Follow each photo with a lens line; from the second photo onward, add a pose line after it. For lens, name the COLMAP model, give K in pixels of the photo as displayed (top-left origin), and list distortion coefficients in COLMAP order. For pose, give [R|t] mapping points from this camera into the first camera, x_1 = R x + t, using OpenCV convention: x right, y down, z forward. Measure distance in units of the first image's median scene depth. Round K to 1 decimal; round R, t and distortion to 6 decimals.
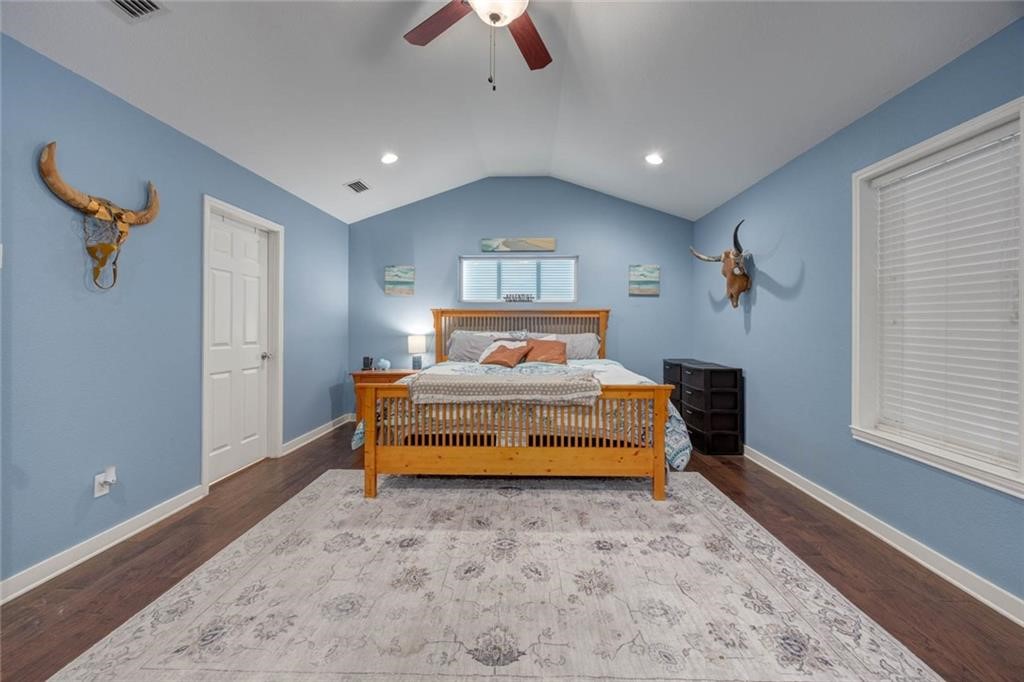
lens RADIAL K [[397.0, 0, 519.2], [0, 397.0, 325.0], [0, 0, 1]] dist [0.001896, 0.000095]
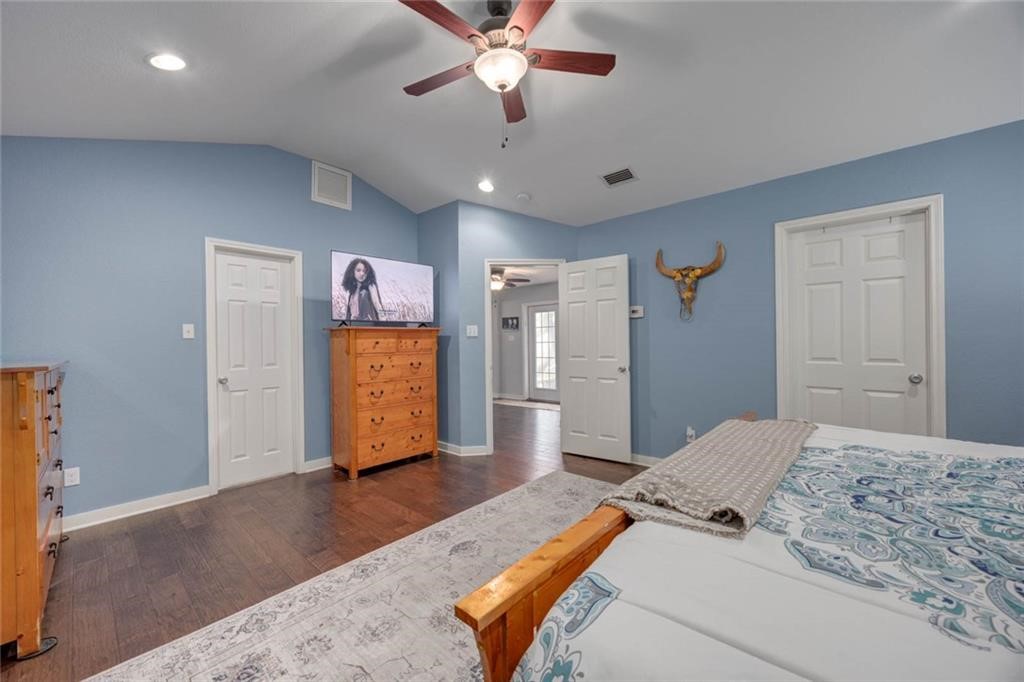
lens RADIAL K [[397.0, 0, 515.1], [0, 397.0, 340.9], [0, 0, 1]] dist [0.001896, 0.000095]
pose [[-0.648847, 0.009572, -0.760859, 0.537890], [0.014687, 0.999892, 0.000054, -0.008179], [0.760778, -0.011140, -0.648917, 1.162629]]
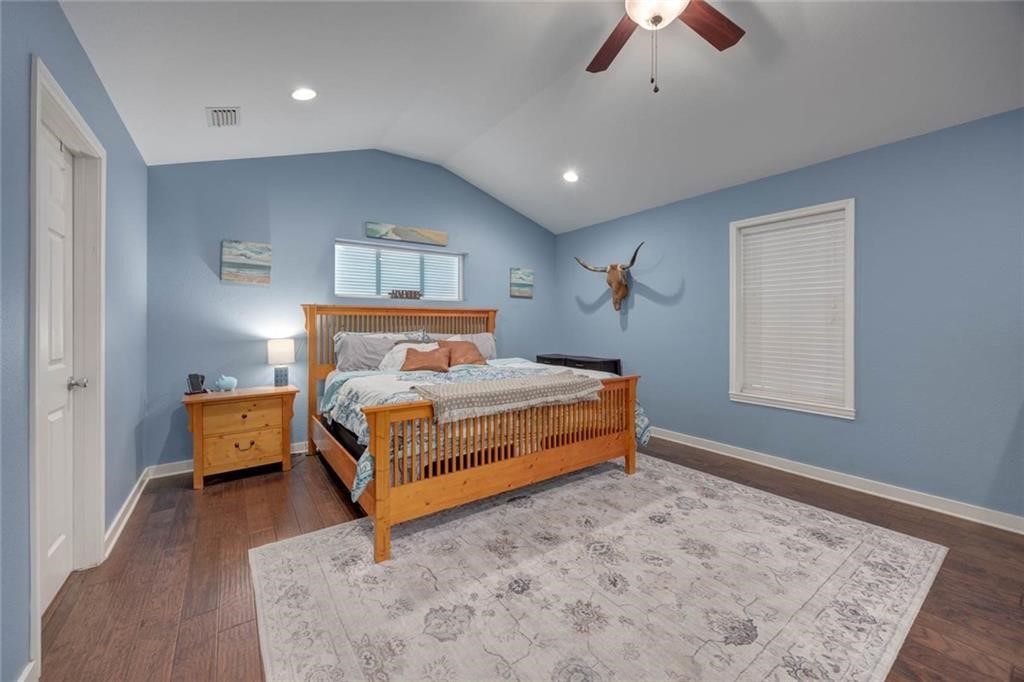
lens RADIAL K [[397.0, 0, 514.0], [0, 397.0, 324.7], [0, 0, 1]] dist [0.001896, 0.000095]
pose [[0.799060, -0.002786, 0.601245, -0.619480], [0.002626, 0.999996, 0.001142, -0.001999], [-0.601246, 0.000666, 0.799064, 0.265930]]
